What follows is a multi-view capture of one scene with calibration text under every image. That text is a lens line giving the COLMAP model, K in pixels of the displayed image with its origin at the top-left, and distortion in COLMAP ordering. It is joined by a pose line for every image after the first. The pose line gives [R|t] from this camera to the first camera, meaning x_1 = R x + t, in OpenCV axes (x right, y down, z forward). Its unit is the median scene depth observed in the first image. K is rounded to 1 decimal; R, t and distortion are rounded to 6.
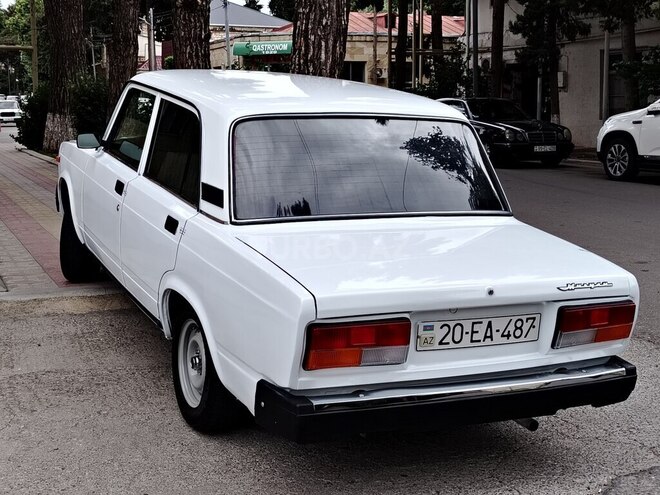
lens RADIAL K [[941.3, 0, 330.0], [0, 941.3, 247.5], [0, 0, 1]] dist [0.198135, -0.702186]
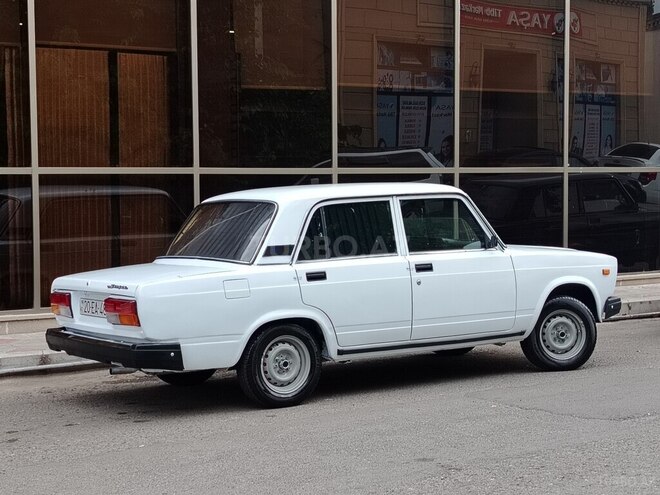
lens RADIAL K [[1212.9, 0, 330.0], [0, 1212.9, 247.5], [0, 0, 1]] dist [0.236649, -1.006391]
pose [[0.128674, -0.037892, -0.990963, 2.451656], [-0.175706, 0.982589, -0.060386, 0.036369], [0.975997, 0.181888, 0.119776, 1.102515]]
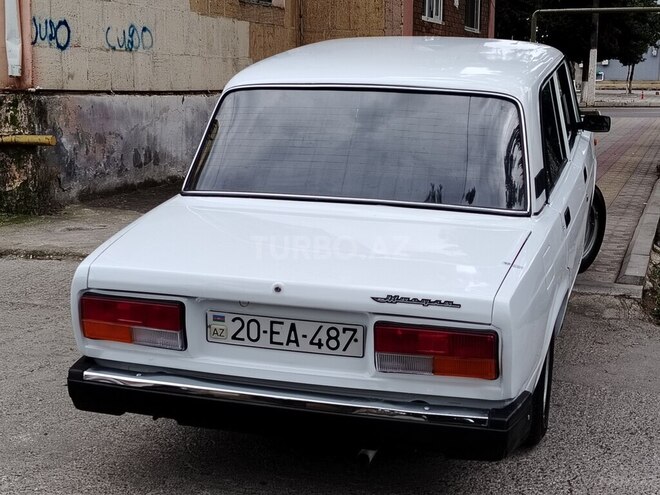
lens RADIAL K [[1079.7, 0, 330.0], [0, 1079.7, 247.5], [0, 0, 1]] dist [0.239356, -0.922017]
pose [[0.746949, 0.106886, -0.656233, 0.818442], [-0.099385, 0.993854, 0.048753, -0.042870], [0.657411, 0.028804, 0.752982, 0.259434]]
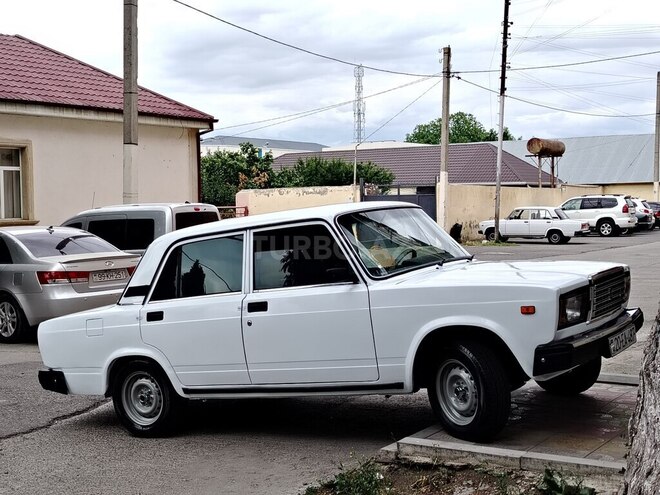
lens RADIAL K [[958.9, 0, 330.0], [0, 958.9, 247.5], [0, 0, 1]] dist [0.168226, -0.042924]
pose [[-0.837559, 0.037275, -0.545074, 0.936773], [-0.058992, 0.985667, 0.158052, -0.489079], [0.543153, 0.164533, -0.823355, 3.057120]]
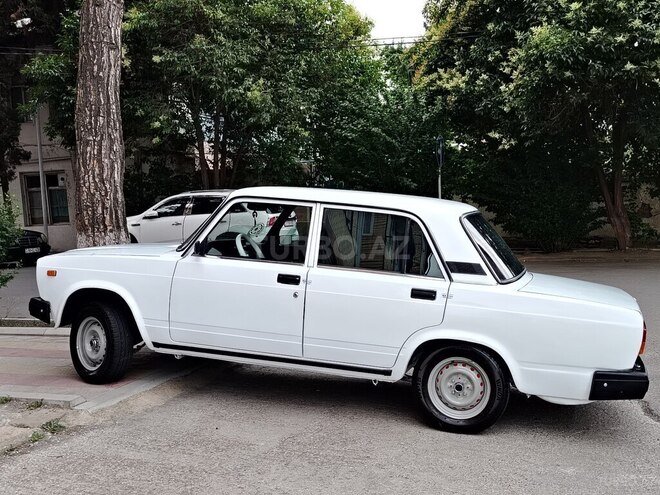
lens RADIAL K [[735.3, 0, 330.0], [0, 735.3, 247.5], [0, 0, 1]] dist [0.008571, -0.002131]
pose [[0.676526, -0.068990, 0.733180, -1.215662], [0.144243, 0.988731, -0.040061, -0.079712], [-0.722154, 0.132859, 0.678854, 0.413777]]
